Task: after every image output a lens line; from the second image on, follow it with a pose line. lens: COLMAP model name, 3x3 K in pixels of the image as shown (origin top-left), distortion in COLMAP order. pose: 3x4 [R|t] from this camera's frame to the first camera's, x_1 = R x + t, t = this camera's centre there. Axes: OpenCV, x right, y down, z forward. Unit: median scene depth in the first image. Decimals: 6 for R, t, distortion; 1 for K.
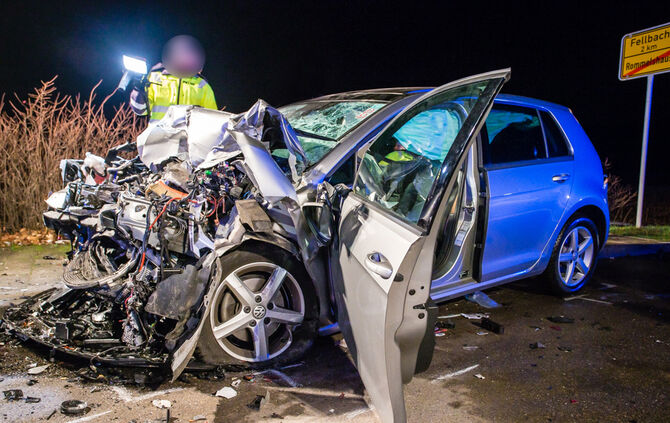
lens RADIAL K [[512.5, 0, 335.0], [0, 512.5, 211.5], [0, 0, 1]] dist [-0.007465, 0.000815]
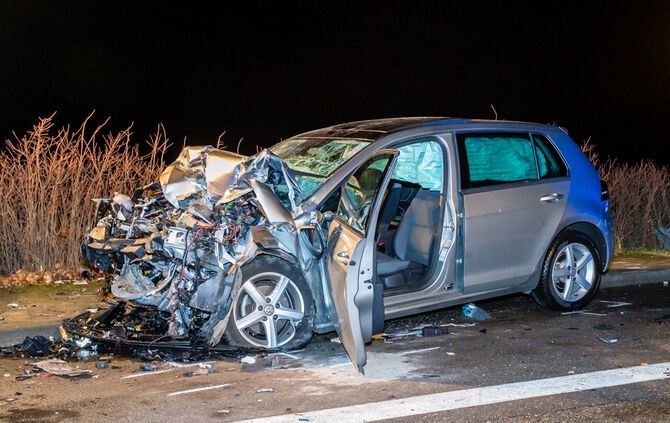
lens RADIAL K [[824.1, 0, 350.4], [0, 824.1, 210.3], [0, 0, 1]] dist [0.029337, 0.022804]
pose [[0.998539, -0.037184, -0.039196, 0.150062], [0.034967, 0.997829, -0.055810, 0.063033], [0.041186, 0.054358, 0.997672, -1.098981]]
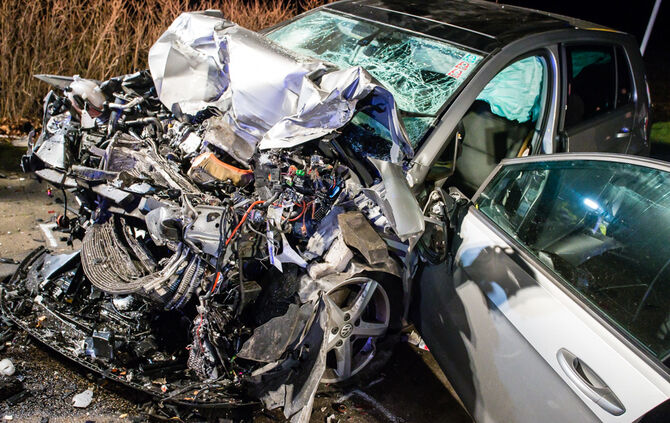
lens RADIAL K [[549.0, 0, 335.0], [0, 549.0, 211.5], [0, 0, 1]] dist [-0.005698, -0.002096]
pose [[0.985125, 0.038187, 0.167540, -0.320712], [-0.086775, 0.952098, 0.293222, -0.258005], [-0.148317, -0.303399, 0.941250, 0.186782]]
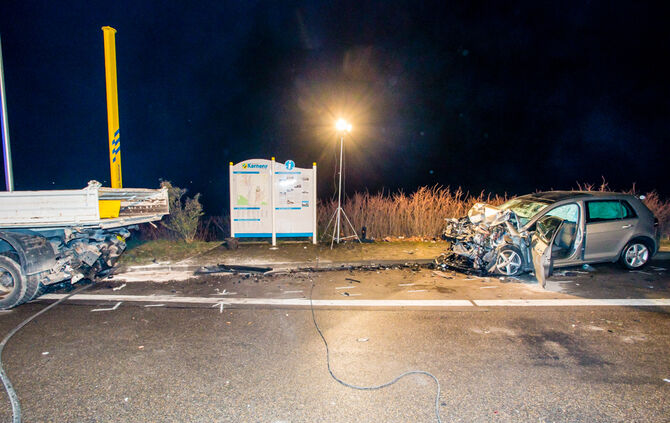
lens RADIAL K [[336.8, 0, 333.7], [0, 336.8, 223.2], [0, 0, 1]] dist [-0.070939, 0.028602]
pose [[0.851227, 0.015031, -0.524583, 0.040821], [-0.008009, 0.999845, 0.015654, -0.141172], [0.524737, -0.009124, 0.851215, -1.889225]]
